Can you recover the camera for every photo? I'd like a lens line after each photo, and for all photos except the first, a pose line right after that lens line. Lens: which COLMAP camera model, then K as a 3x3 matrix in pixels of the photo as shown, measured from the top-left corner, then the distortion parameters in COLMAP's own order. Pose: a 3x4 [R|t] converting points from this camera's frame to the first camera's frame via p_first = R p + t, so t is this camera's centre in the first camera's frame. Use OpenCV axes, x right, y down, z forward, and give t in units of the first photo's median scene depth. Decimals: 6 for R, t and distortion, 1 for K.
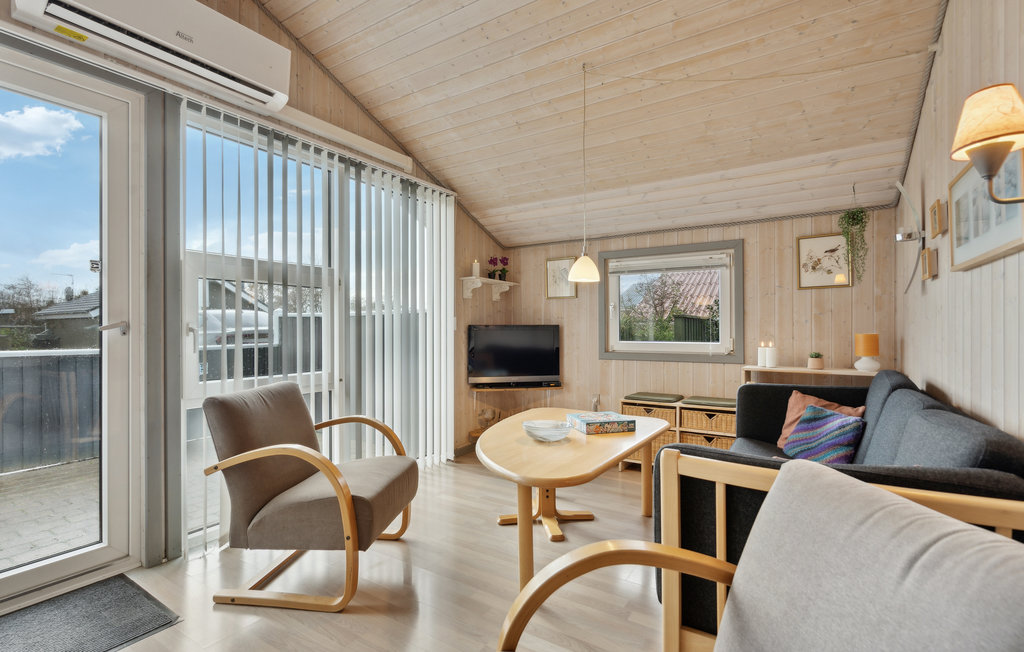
lens RADIAL K [[487.0, 0, 515.4], [0, 487.0, 327.3], [0, 0, 1]] dist [-0.004652, 0.000489]
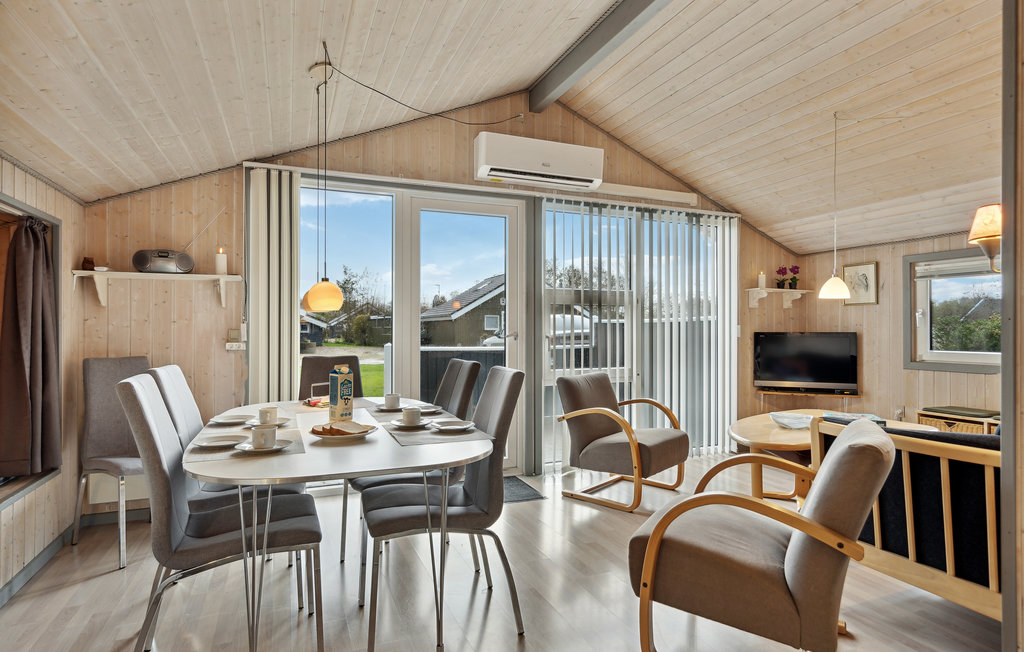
lens RADIAL K [[549.1, 0, 512.5], [0, 549.1, 326.1], [0, 0, 1]] dist [-0.001719, 0.001114]
pose [[0.826824, 0.000684, -0.562461, 0.209746], [-0.002071, 0.999996, -0.001827, -0.021131], [0.562458, 0.002676, 0.826822, -0.452636]]
